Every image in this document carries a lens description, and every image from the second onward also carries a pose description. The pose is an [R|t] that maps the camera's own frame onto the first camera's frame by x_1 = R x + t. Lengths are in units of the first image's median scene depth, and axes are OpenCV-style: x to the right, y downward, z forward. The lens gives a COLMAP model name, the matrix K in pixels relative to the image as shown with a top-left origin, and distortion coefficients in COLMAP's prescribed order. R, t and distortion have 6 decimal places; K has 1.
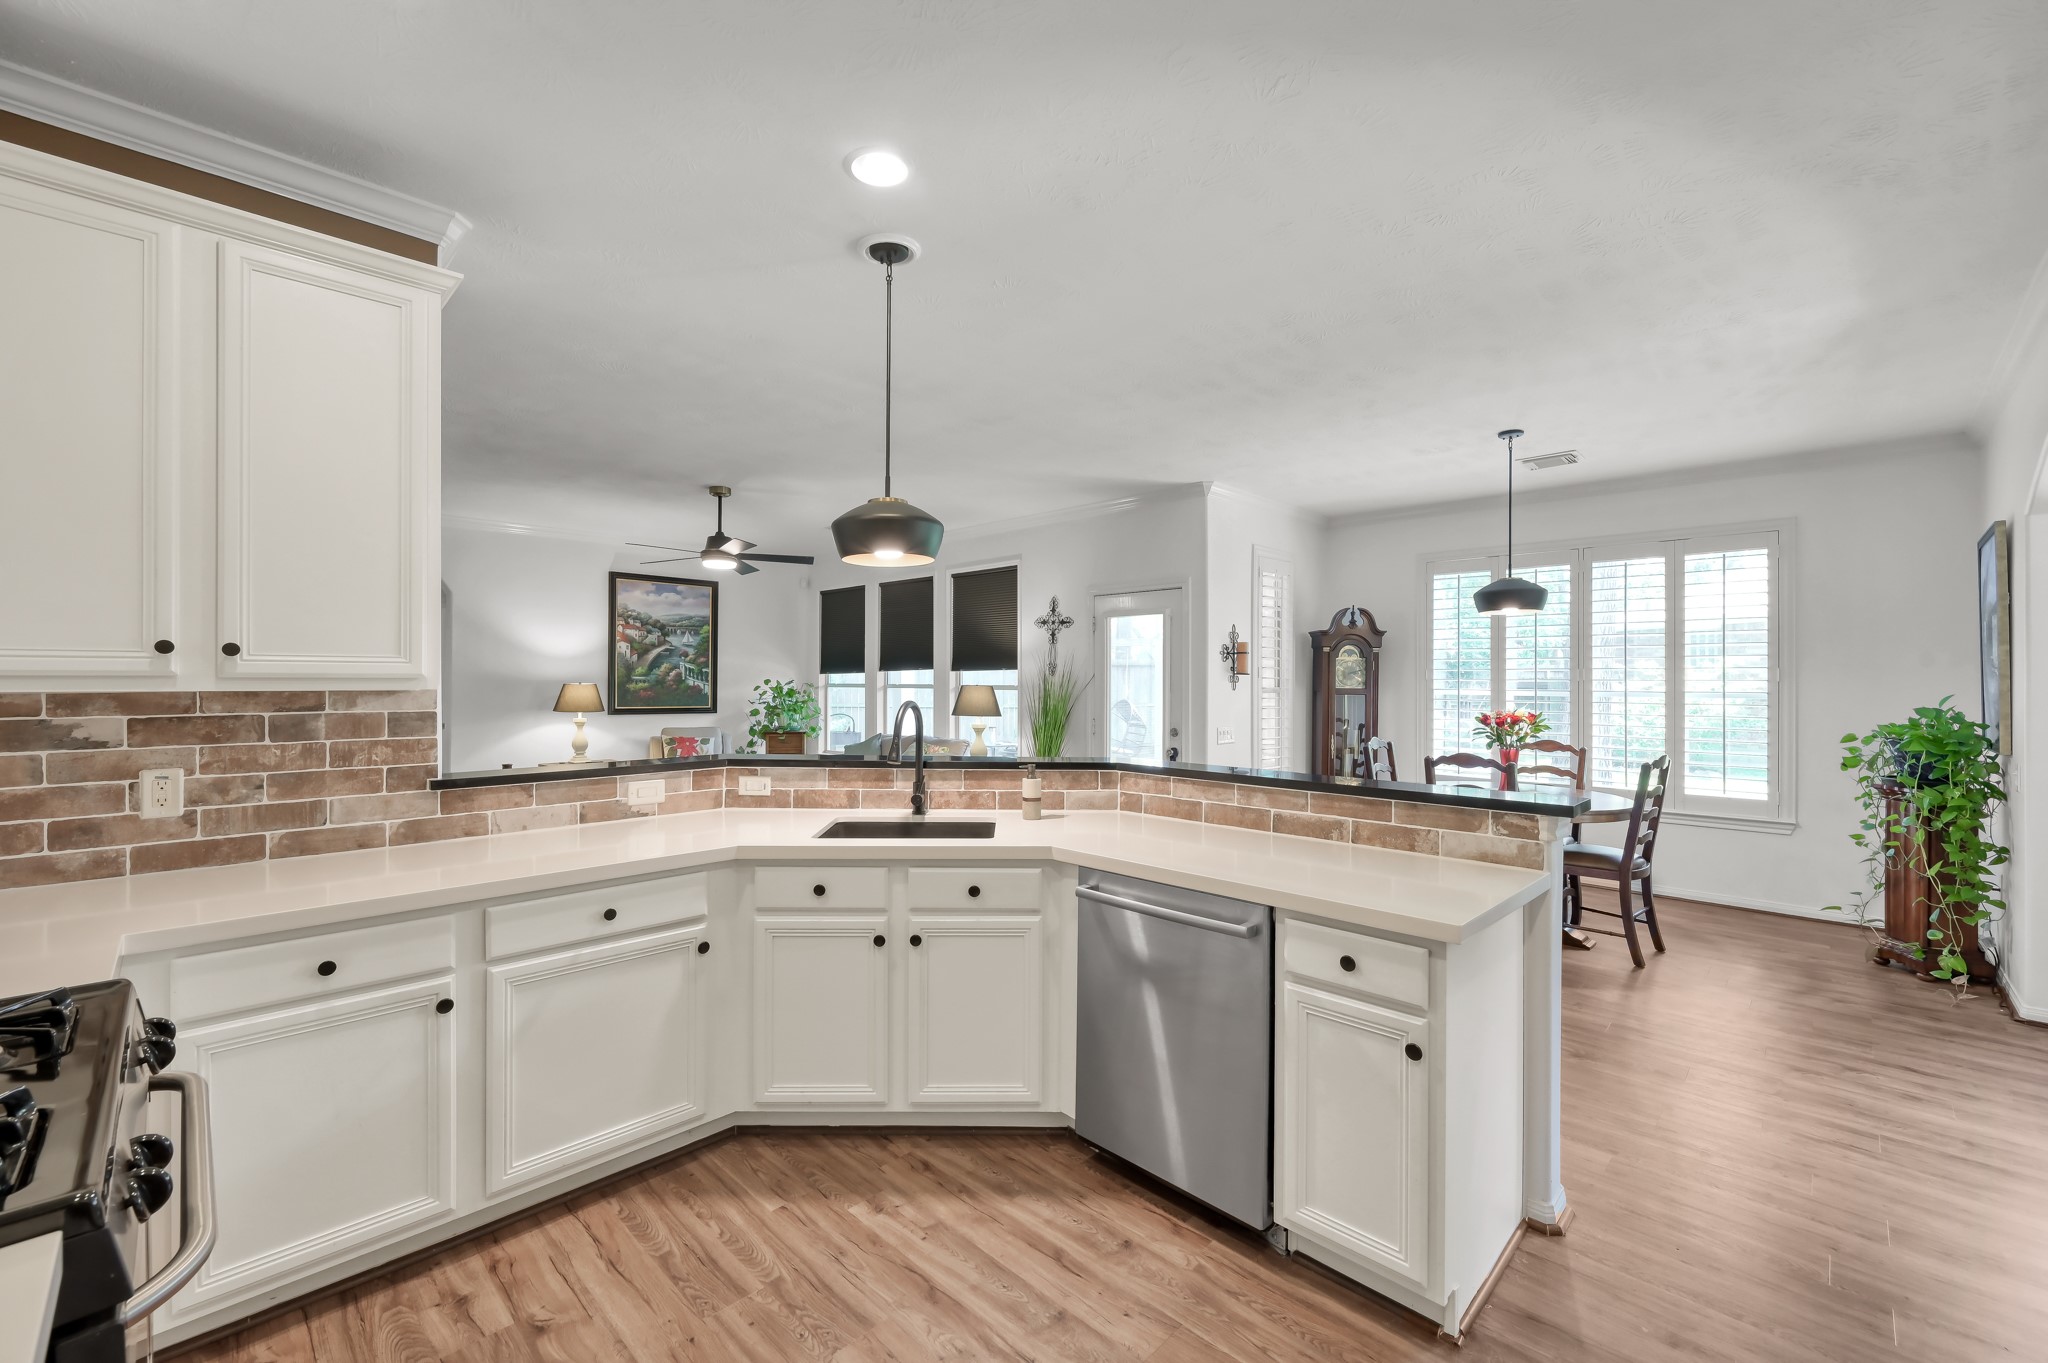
lens RADIAL K [[838.3, 0, 1025.2], [0, 838.3, 674.6], [0, 0, 1]] dist [-0.000221, 0.000124]
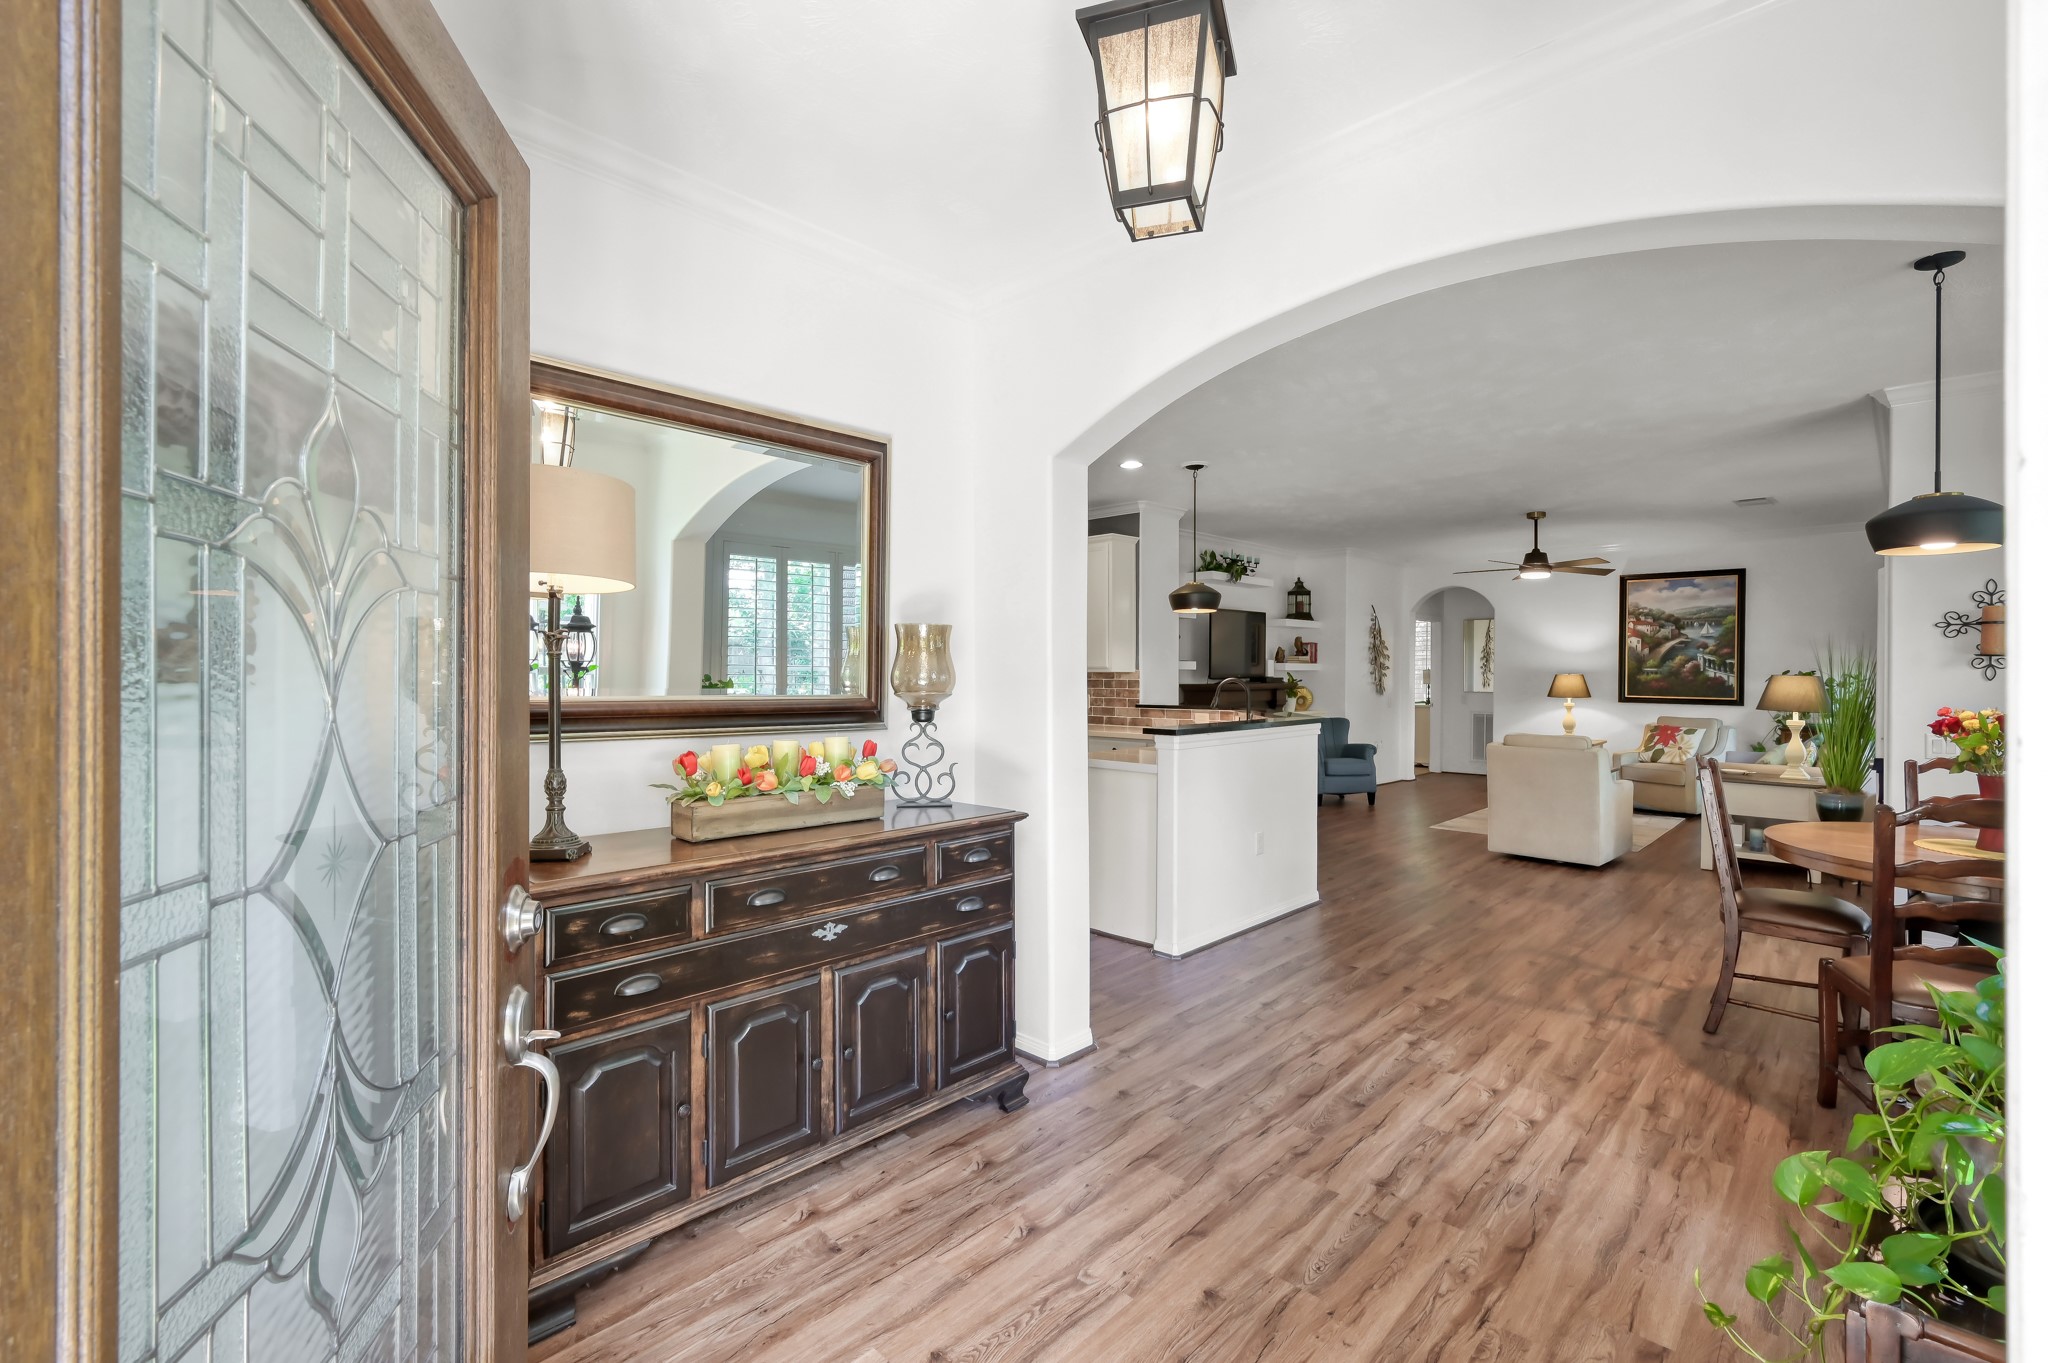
lens RADIAL K [[904.1, 0, 1024.0], [0, 904.1, 681.5], [0, 0, 1]] dist [0.003121, 0.000156]
pose [[0.008778, 0.006187, -0.999942, 0.873676], [0.004136, 0.999972, 0.006223, 0.010852], [0.999953, -0.004190, 0.008752, 0.223558]]
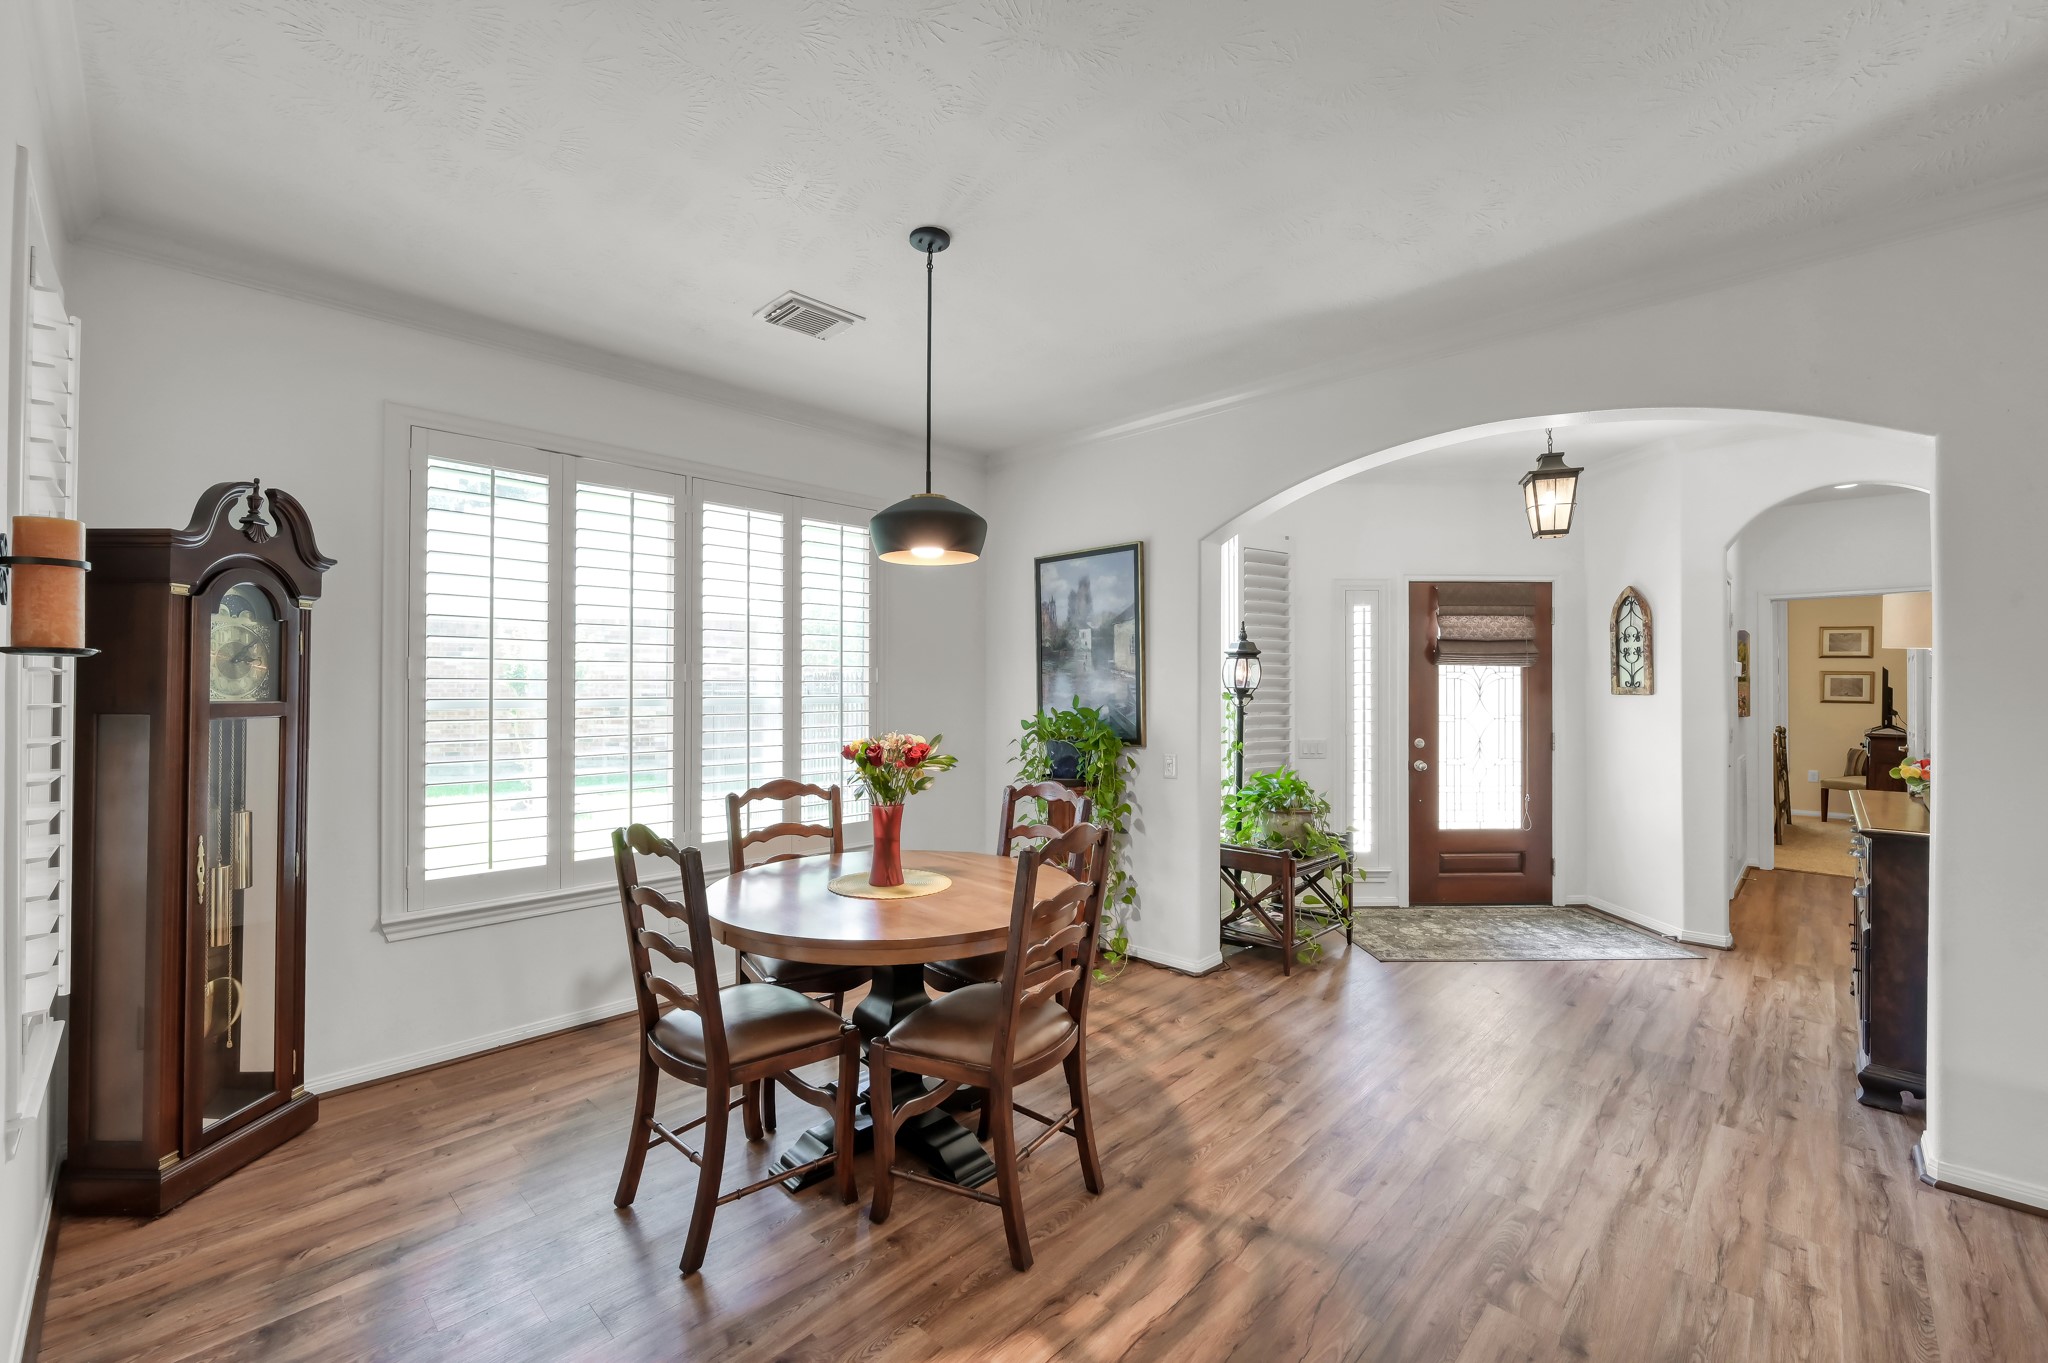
lens RADIAL K [[838.3, 0, 1025.2], [0, 838.3, 674.6], [0, 0, 1]] dist [-0.000221, 0.000124]
pose [[-0.010349, 0.008361, 0.999911, 0.013763], [-0.009756, 0.999917, -0.008462, 0.004360], [-0.999899, -0.009843, -0.010267, 0.661911]]
